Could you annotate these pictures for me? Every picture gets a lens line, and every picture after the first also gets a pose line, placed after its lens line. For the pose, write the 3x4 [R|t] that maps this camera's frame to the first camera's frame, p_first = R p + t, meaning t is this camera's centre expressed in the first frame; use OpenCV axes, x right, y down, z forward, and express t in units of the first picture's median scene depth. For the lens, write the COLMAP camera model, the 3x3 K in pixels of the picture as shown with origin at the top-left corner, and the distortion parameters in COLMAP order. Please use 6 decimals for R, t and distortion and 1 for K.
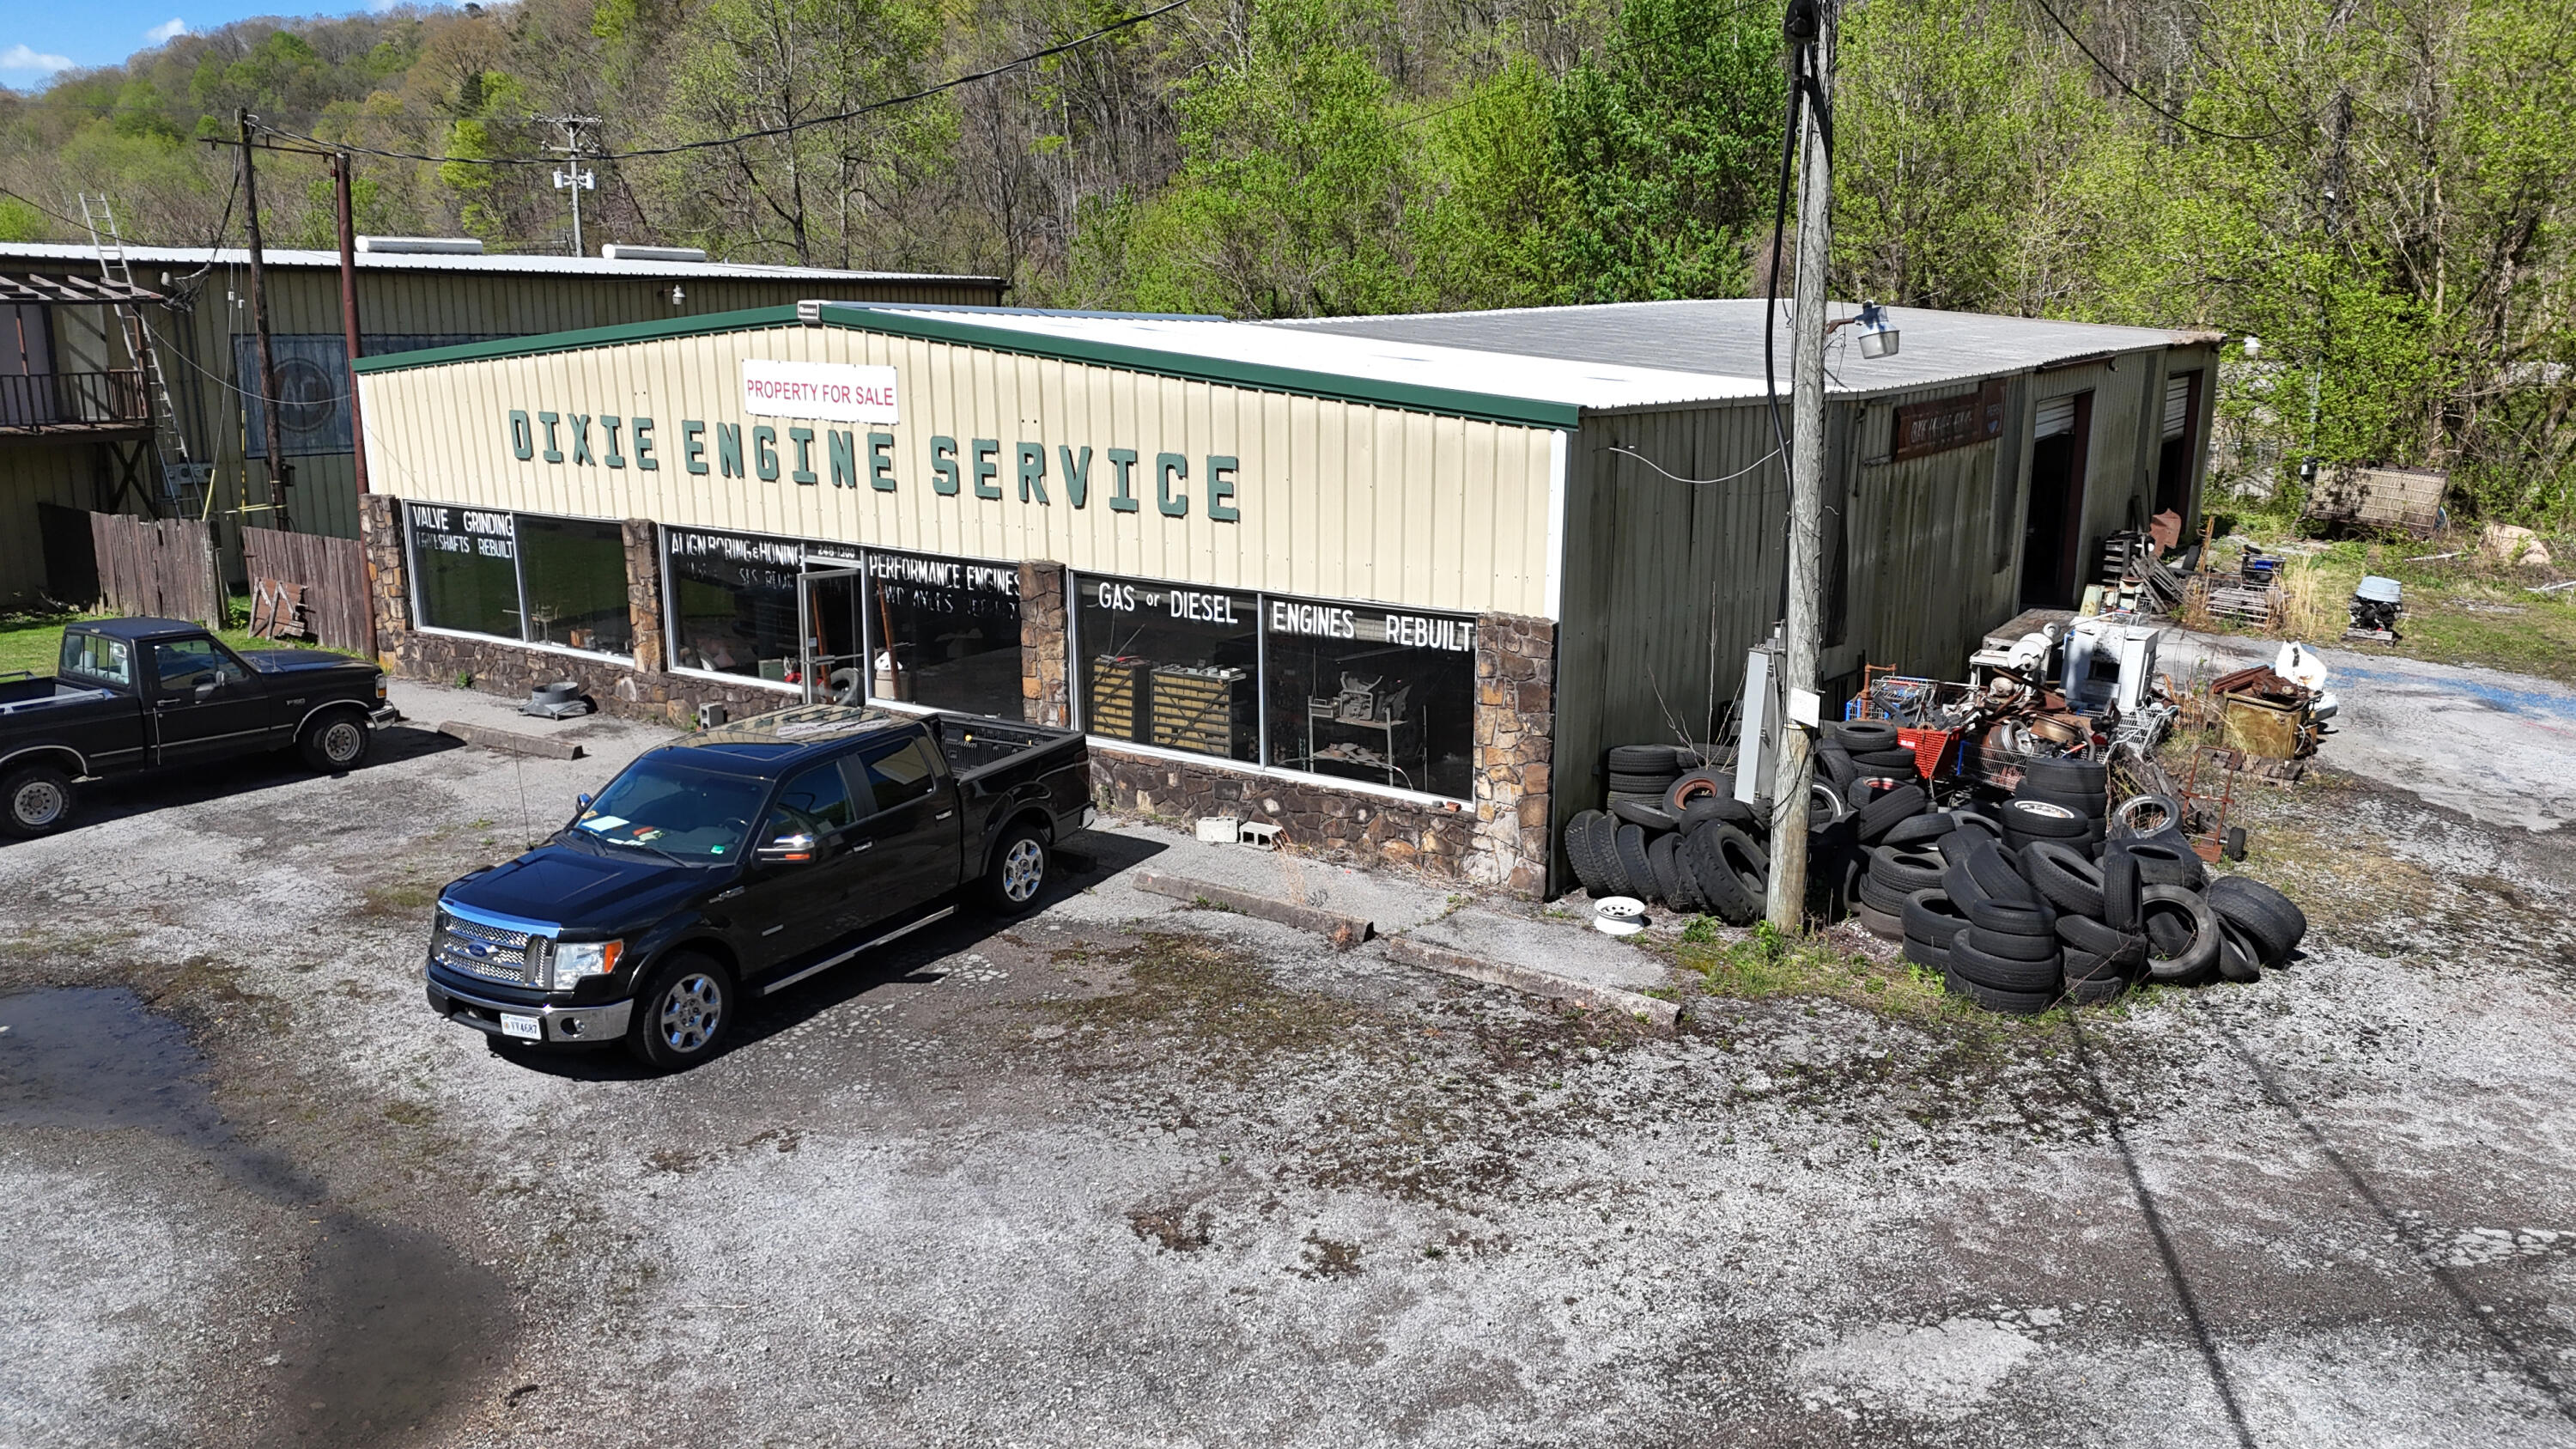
lens RADIAL K [[1872.1, 0, 1308.9], [0, 1872.1, 727.5], [0, 0, 1]] dist [0.093412, -0.099917]
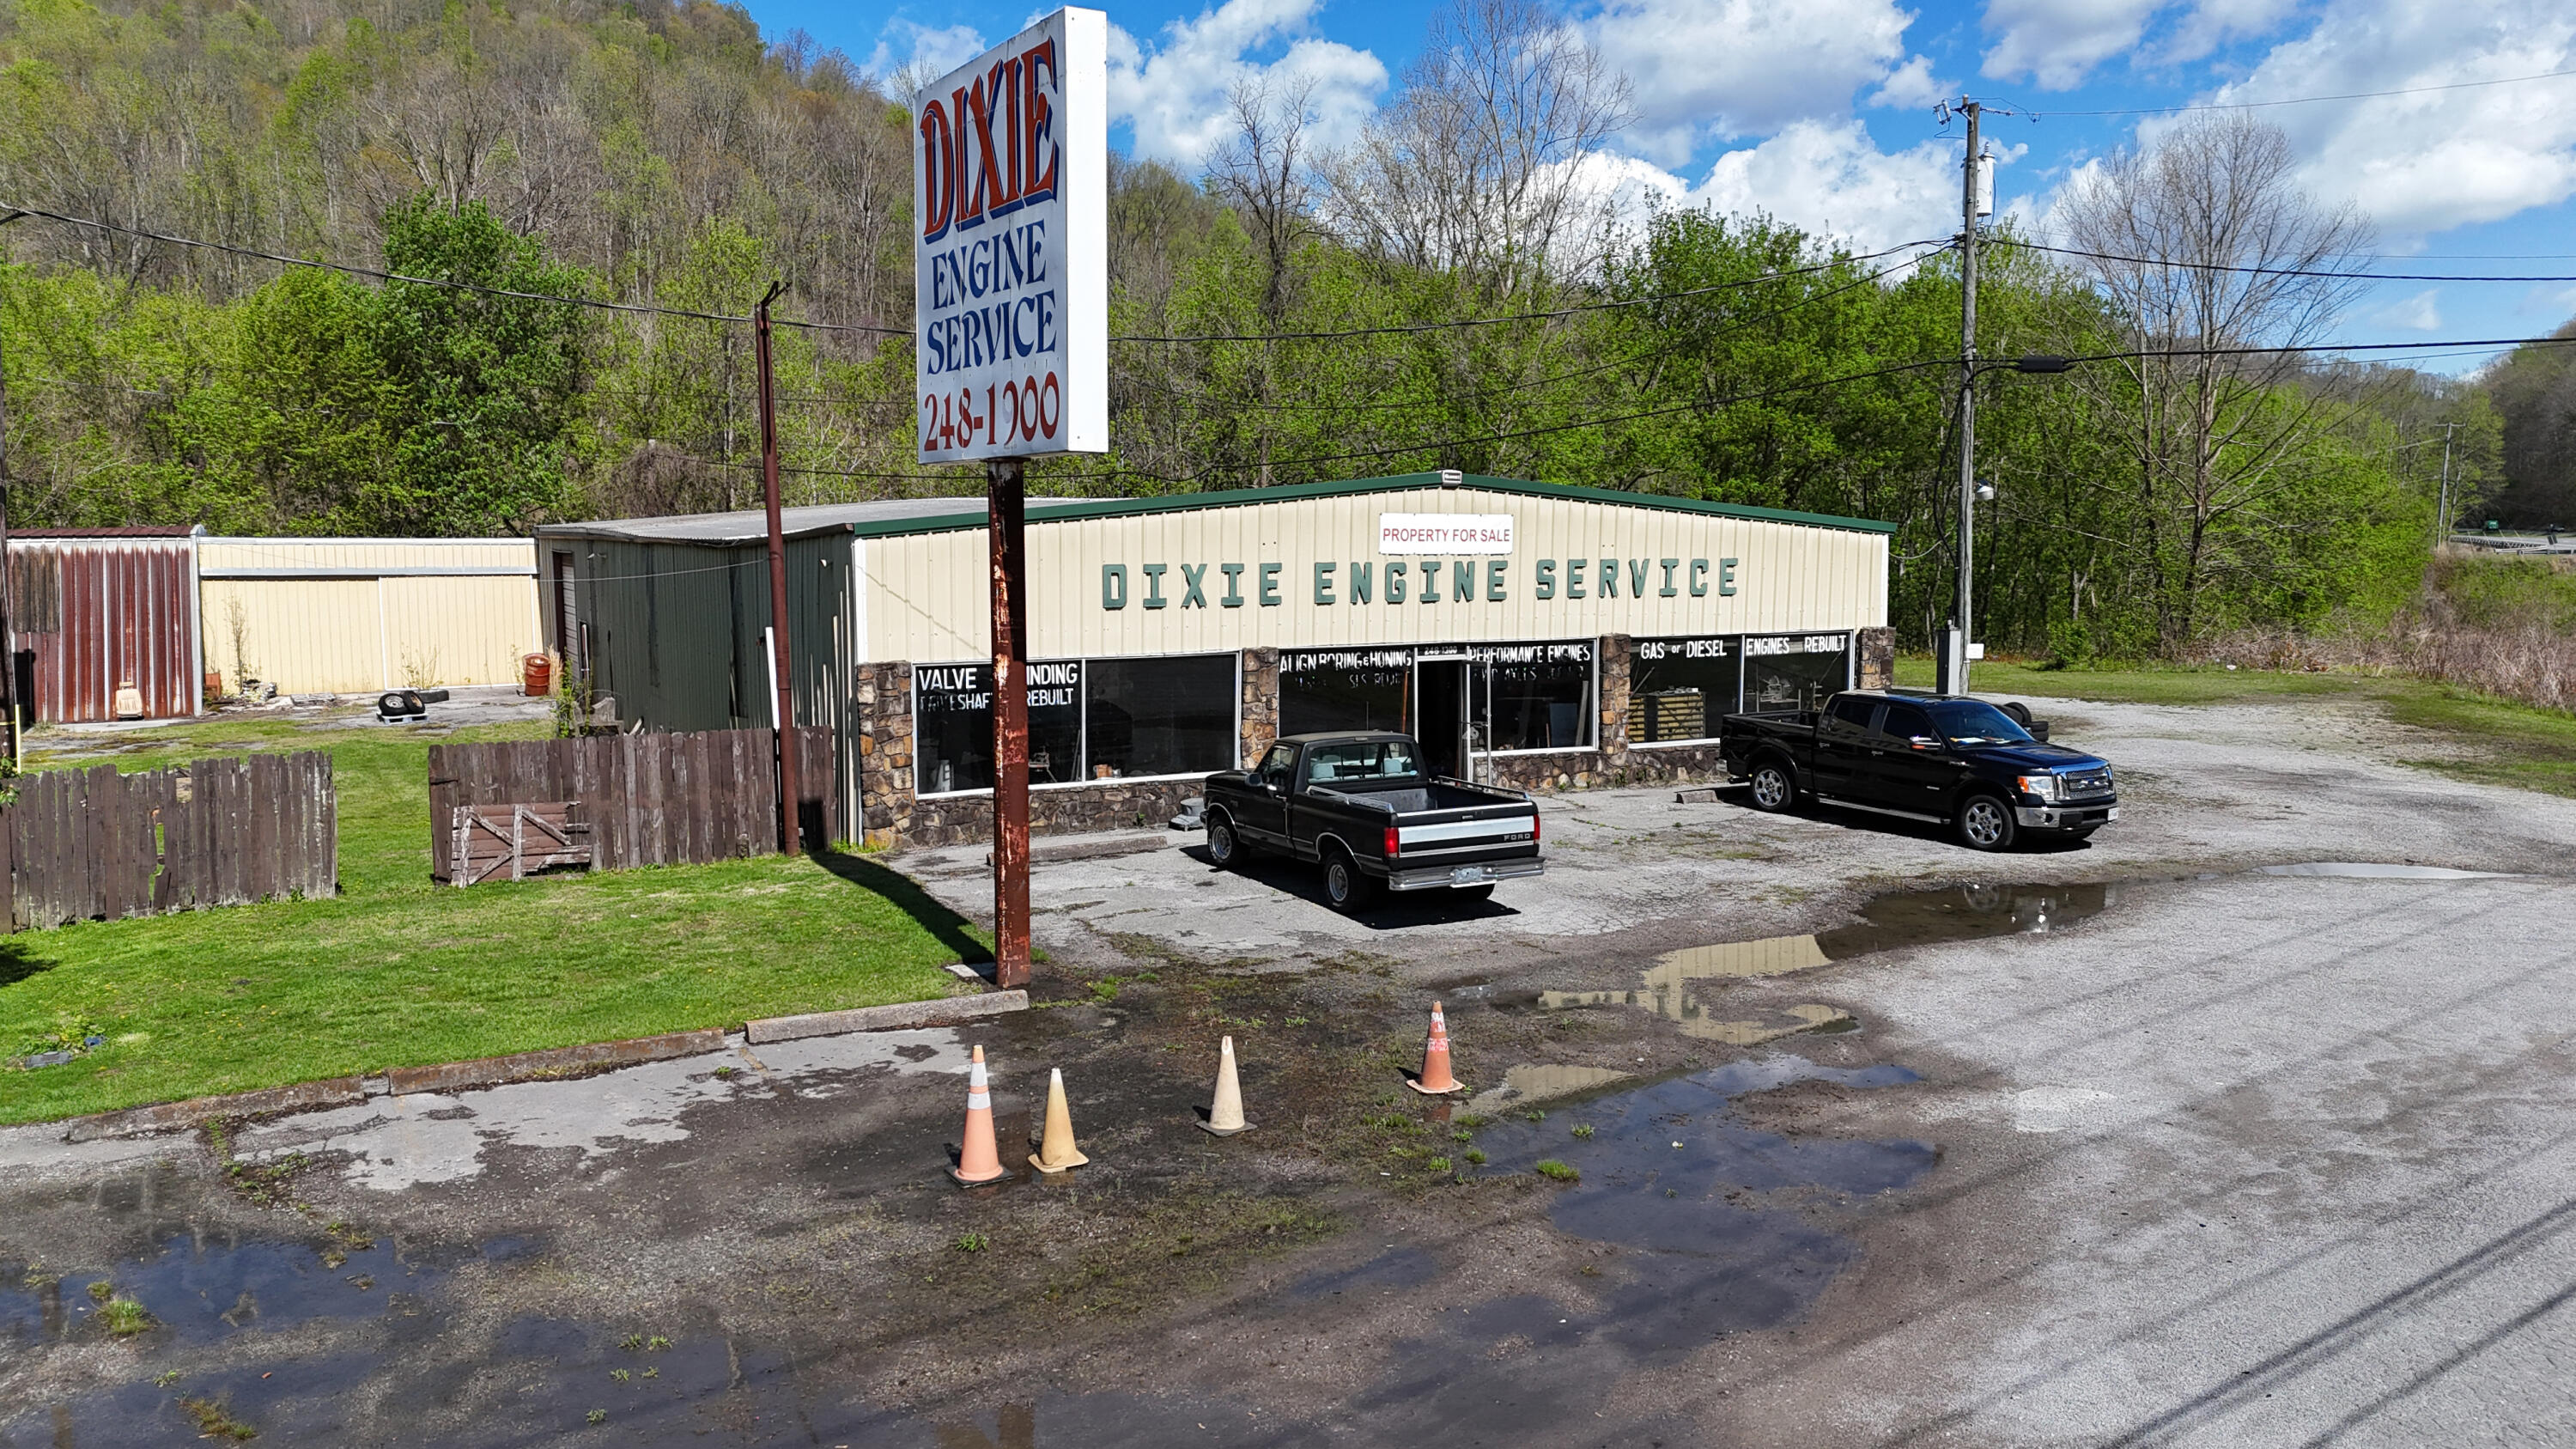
lens RADIAL K [[1872.1, 0, 1278.1], [0, 1872.1, 720.0], [0, 0, 1]] dist [0.093412, -0.099917]
pose [[0.463897, -0.091923, 0.881107, -1.634914], [0.197811, 0.980238, -0.001882, -0.070048], [-0.863522, 0.175166, 0.472913, 0.507580]]
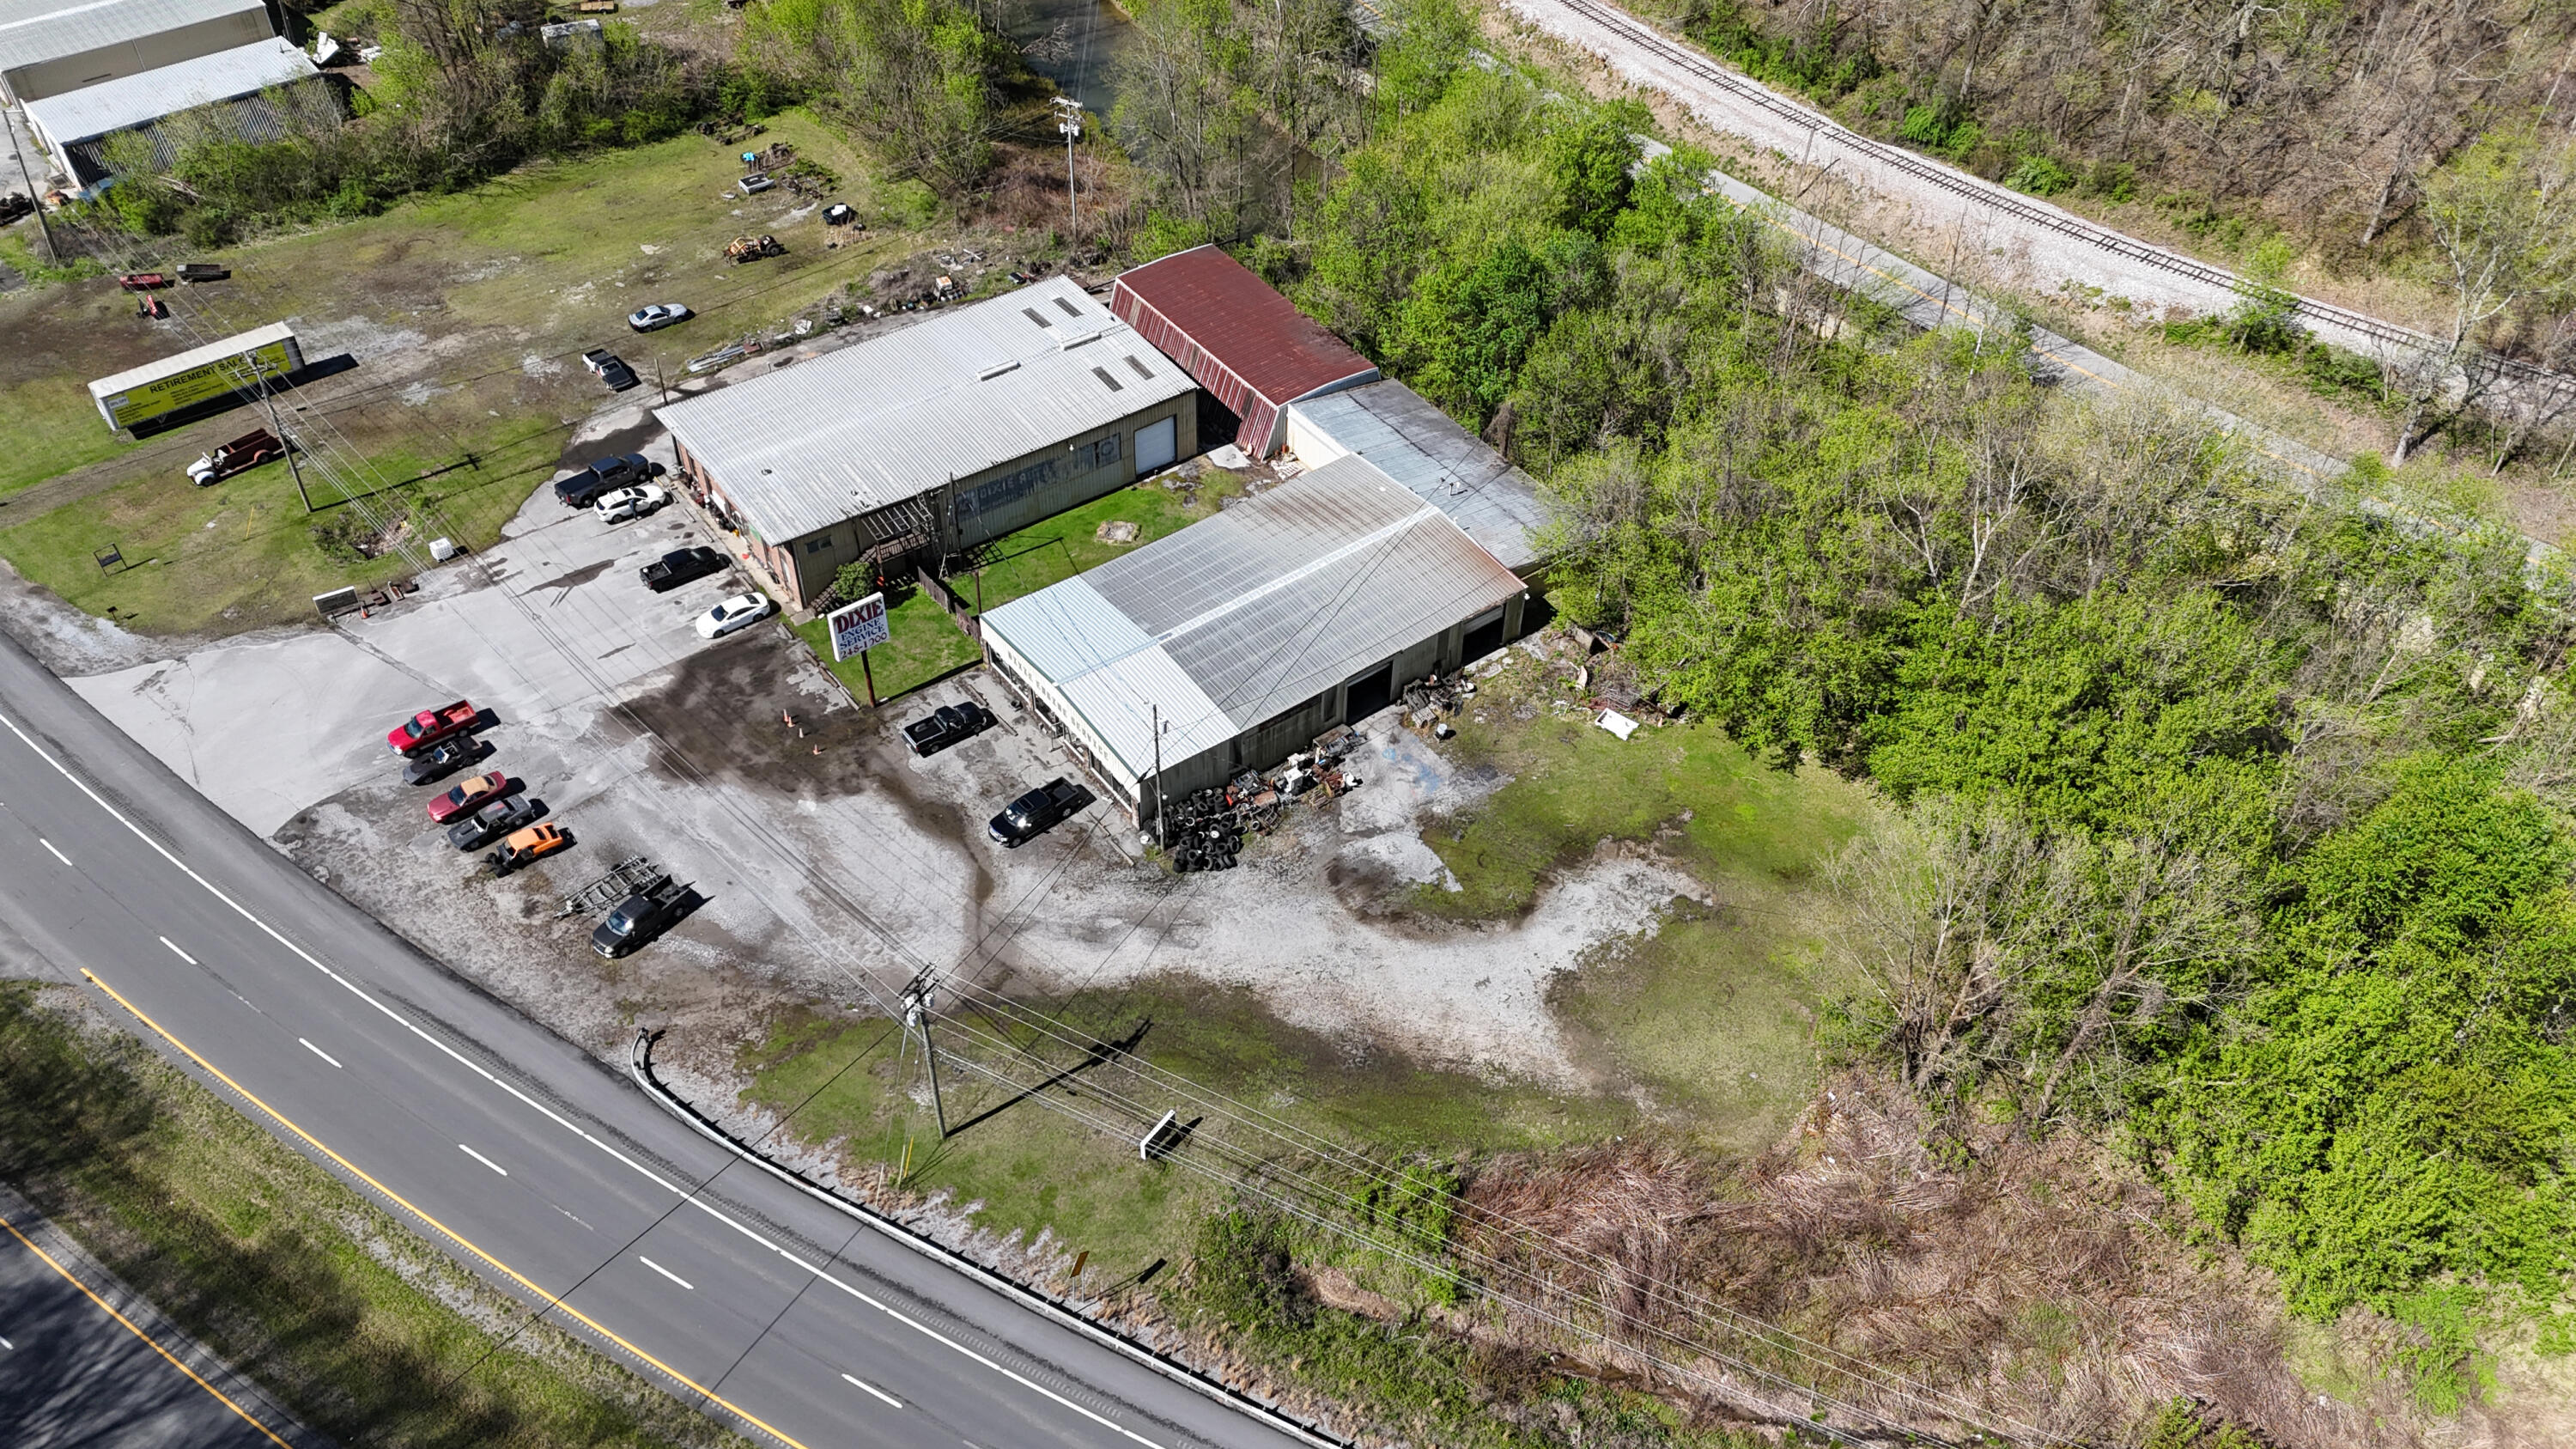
lens RADIAL K [[1872.1, 0, 1285.8], [0, 1872.1, 724.5], [0, 0, 1]] dist [0.093412, -0.099917]
pose [[0.945347, 0.235782, -0.225226, 1.755582], [-0.086573, 0.847441, 0.523784, -3.248085], [0.314364, -0.475659, 0.821538, -3.566687]]
